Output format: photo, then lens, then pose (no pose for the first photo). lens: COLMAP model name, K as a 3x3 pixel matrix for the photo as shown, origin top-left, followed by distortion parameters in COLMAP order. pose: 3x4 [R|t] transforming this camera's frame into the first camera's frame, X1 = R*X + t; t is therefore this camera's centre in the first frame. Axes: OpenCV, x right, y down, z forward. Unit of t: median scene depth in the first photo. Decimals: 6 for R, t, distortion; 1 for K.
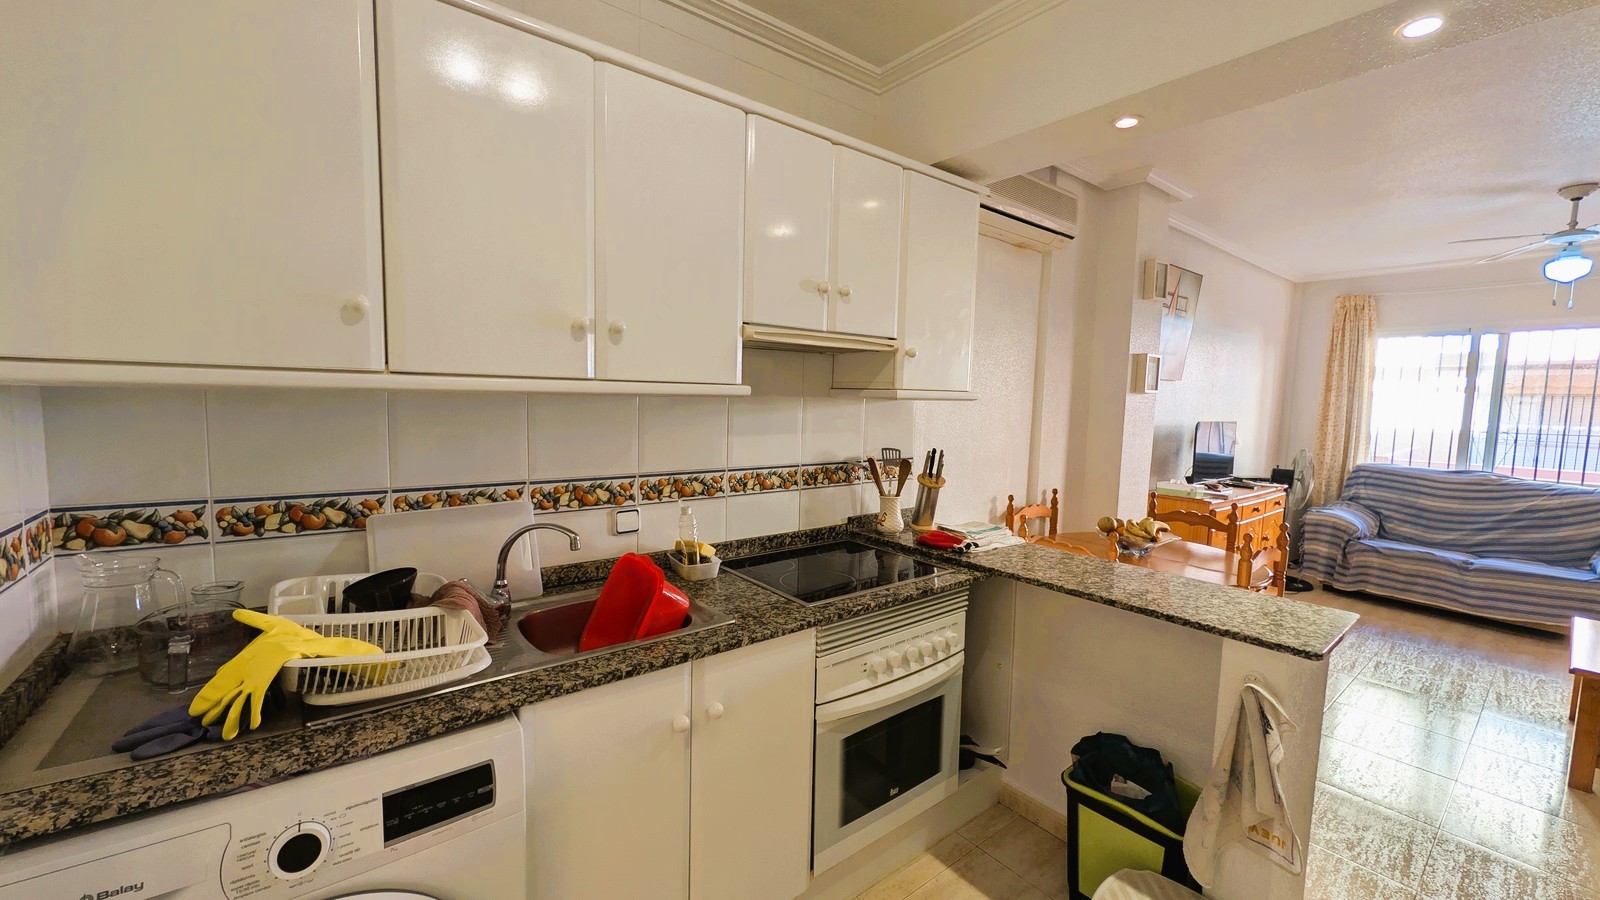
lens RADIAL K [[610.1, 0, 801.0], [0, 610.1, 450.6], [0, 0, 1]] dist [0.001429, -0.000061]
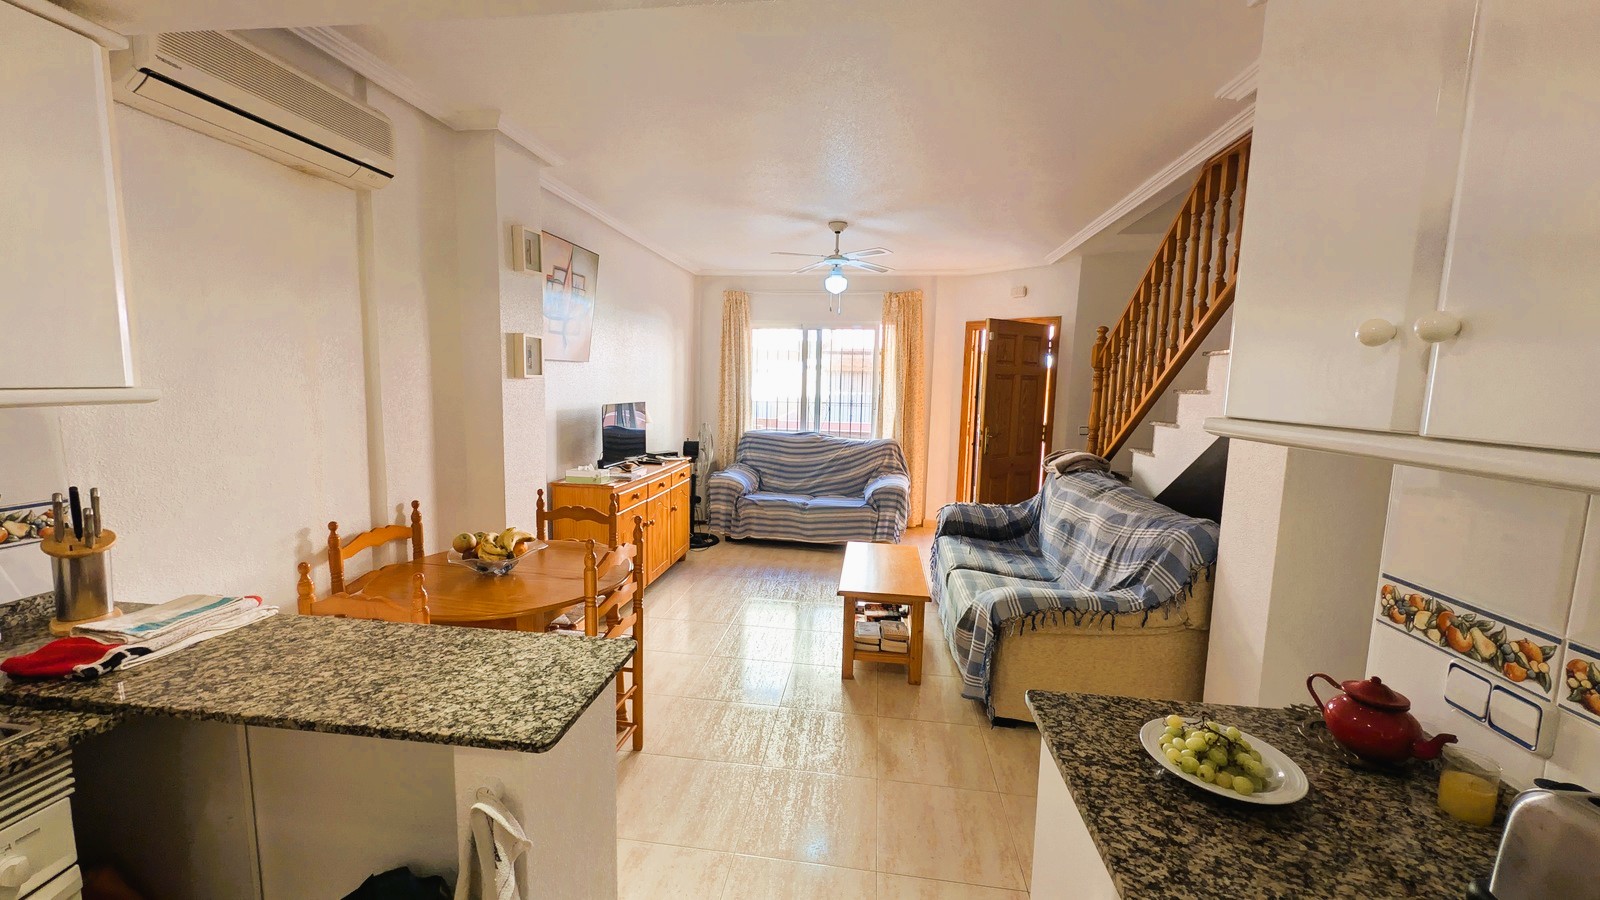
lens RADIAL K [[610.1, 0, 791.9], [0, 610.1, 451.5], [0, 0, 1]] dist [0.001429, -0.000061]
pose [[0.720237, -0.088031, 0.688120, 0.225010], [0.056091, 0.996058, 0.068717, -0.027641], [-0.691457, -0.010895, 0.722336, 0.090608]]
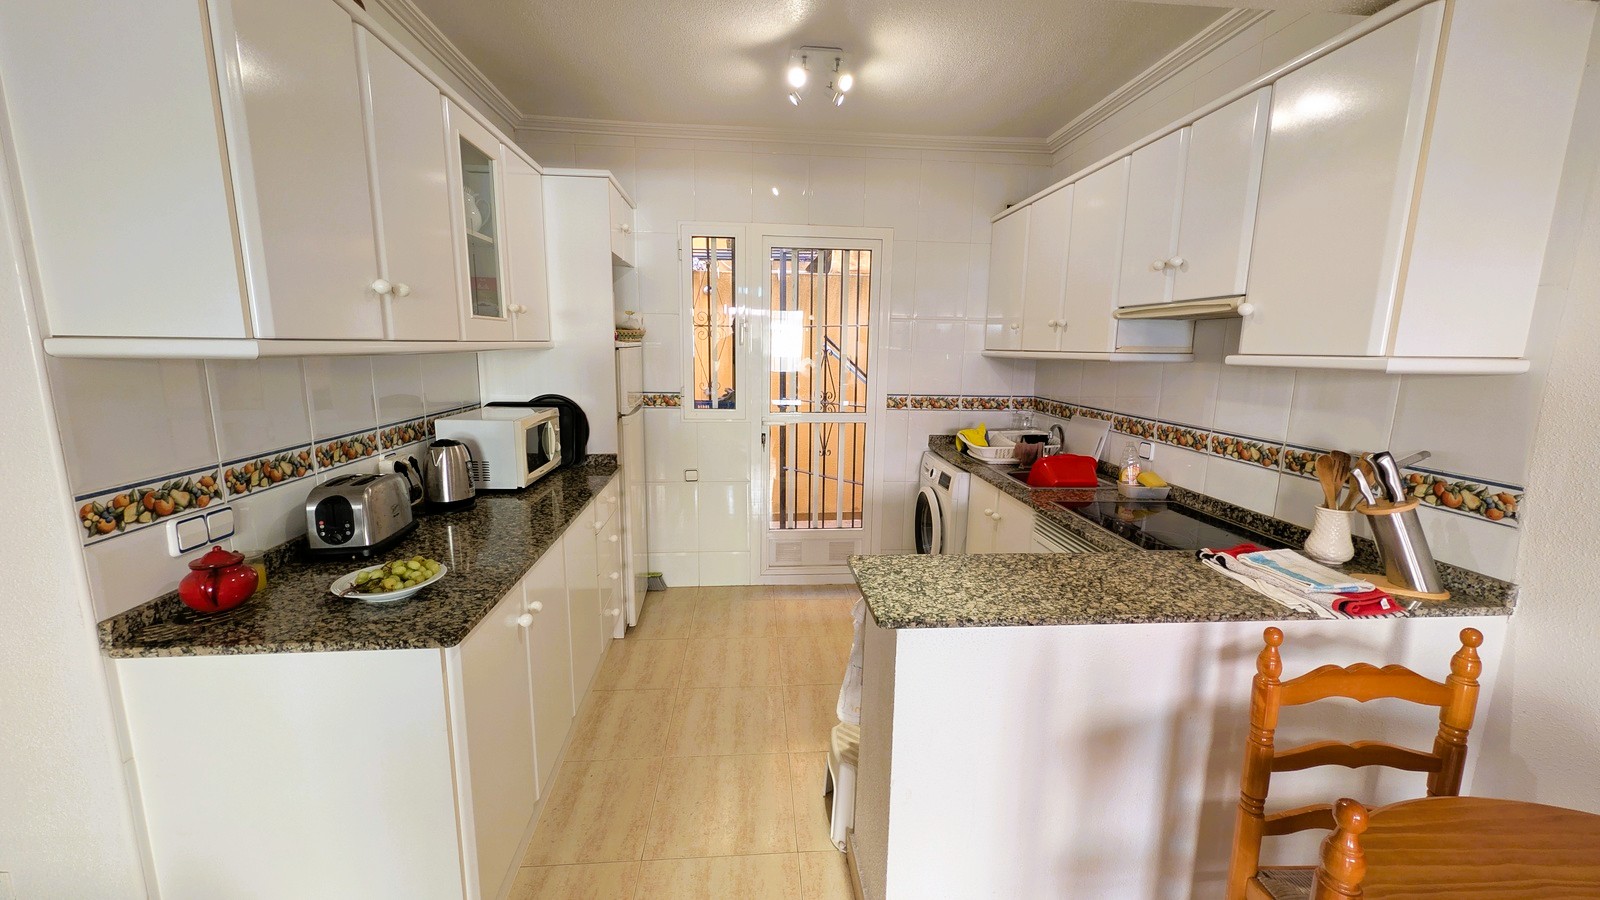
lens RADIAL K [[610.1, 0, 796.0], [0, 610.1, 446.1], [0, 0, 1]] dist [0.001429, -0.000061]
pose [[-0.551945, 0.104275, -0.827335, 0.756339], [-0.102935, 0.976043, 0.191690, -0.047011], [0.827503, 0.190964, -0.527989, 0.601934]]
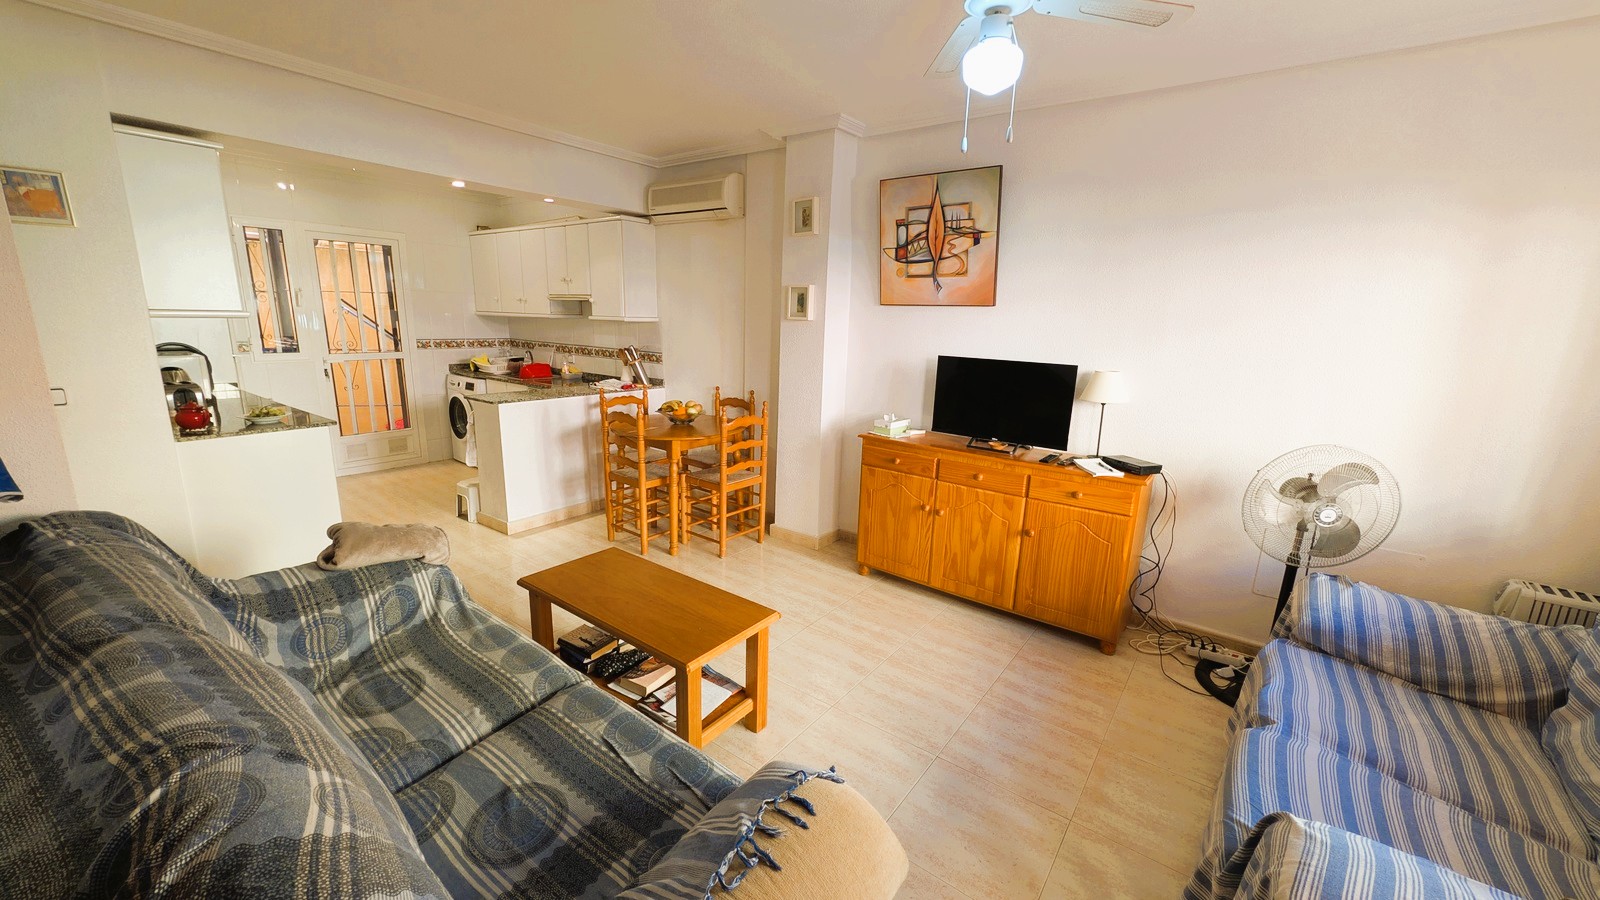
lens RADIAL K [[610.1, 0, 802.4], [0, 610.1, 445.6], [0, 0, 1]] dist [0.001429, -0.000061]
pose [[0.270613, 0.190207, -0.943711, 1.724441], [-0.107803, 0.980109, 0.166630, -0.055695], [0.956633, 0.056643, 0.285735, 0.709466]]
